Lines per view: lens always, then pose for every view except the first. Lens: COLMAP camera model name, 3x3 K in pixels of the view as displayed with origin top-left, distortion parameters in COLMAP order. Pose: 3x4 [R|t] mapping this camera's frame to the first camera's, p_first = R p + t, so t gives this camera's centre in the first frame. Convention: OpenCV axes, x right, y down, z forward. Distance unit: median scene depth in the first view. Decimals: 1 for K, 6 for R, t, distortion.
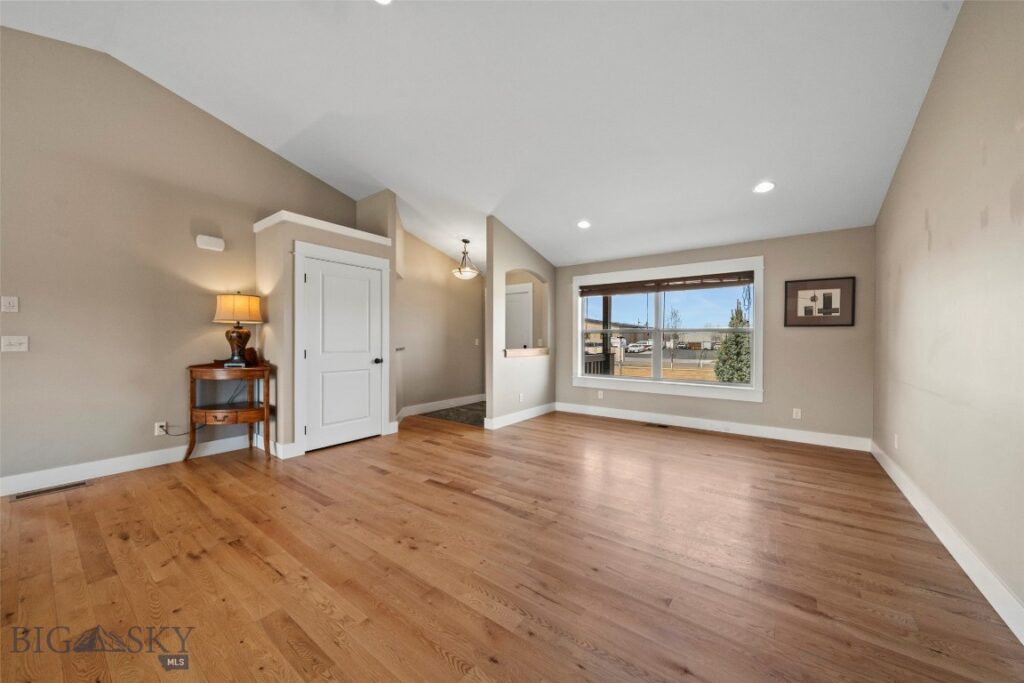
lens RADIAL K [[371.5, 0, 509.5], [0, 371.5, 338.7], [0, 0, 1]] dist [-0.003034, -0.000146]
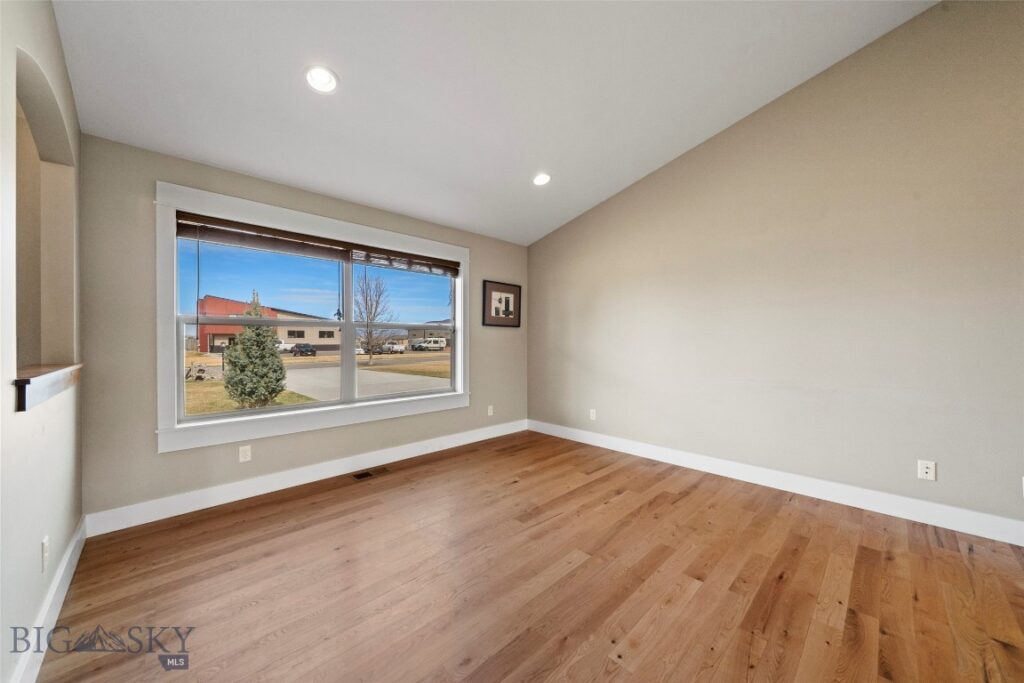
lens RADIAL K [[371.5, 0, 514.2], [0, 371.5, 342.9], [0, 0, 1]] dist [-0.003034, -0.000146]
pose [[0.155959, -0.008576, 0.987726, -0.236480], [-0.003123, 0.999953, 0.009176, 0.004331], [-0.987759, -0.004516, 0.155925, 0.806880]]
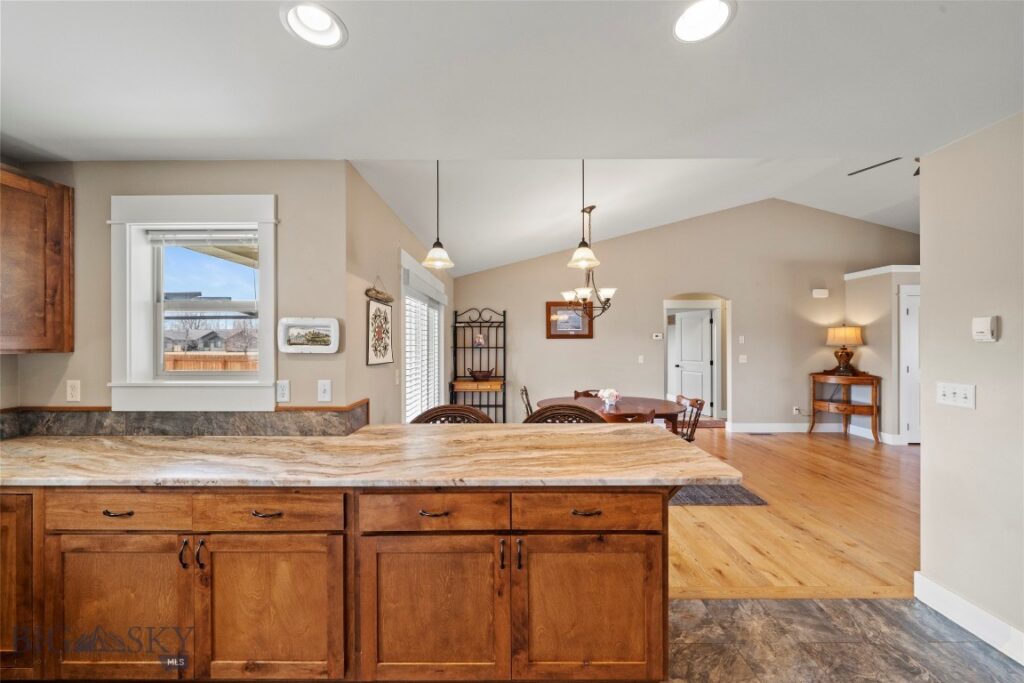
lens RADIAL K [[371.5, 0, 513.1], [0, 371.5, 343.5], [0, 0, 1]] dist [-0.003034, -0.000146]
pose [[0.597053, -0.002375, -0.802198, -0.306855], [0.004266, 0.999991, 0.000214, -0.051878], [0.802190, -0.003550, 0.597058, -0.841765]]
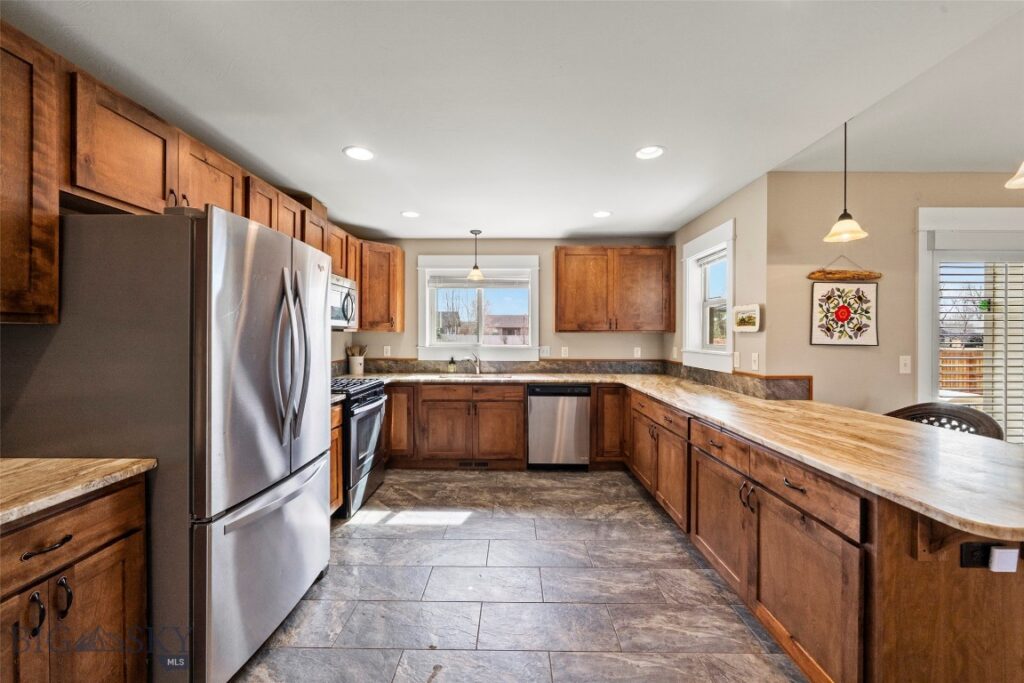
lens RADIAL K [[403.8, 0, 511.1], [0, 403.8, 336.0], [0, 0, 1]] dist [-0.003639, 0.000609]
pose [[-0.805659, -0.006831, -0.592340, -0.123731], [-0.007597, 0.999970, -0.001199, -0.029748], [0.592330, 0.003534, -0.805688, -0.454559]]
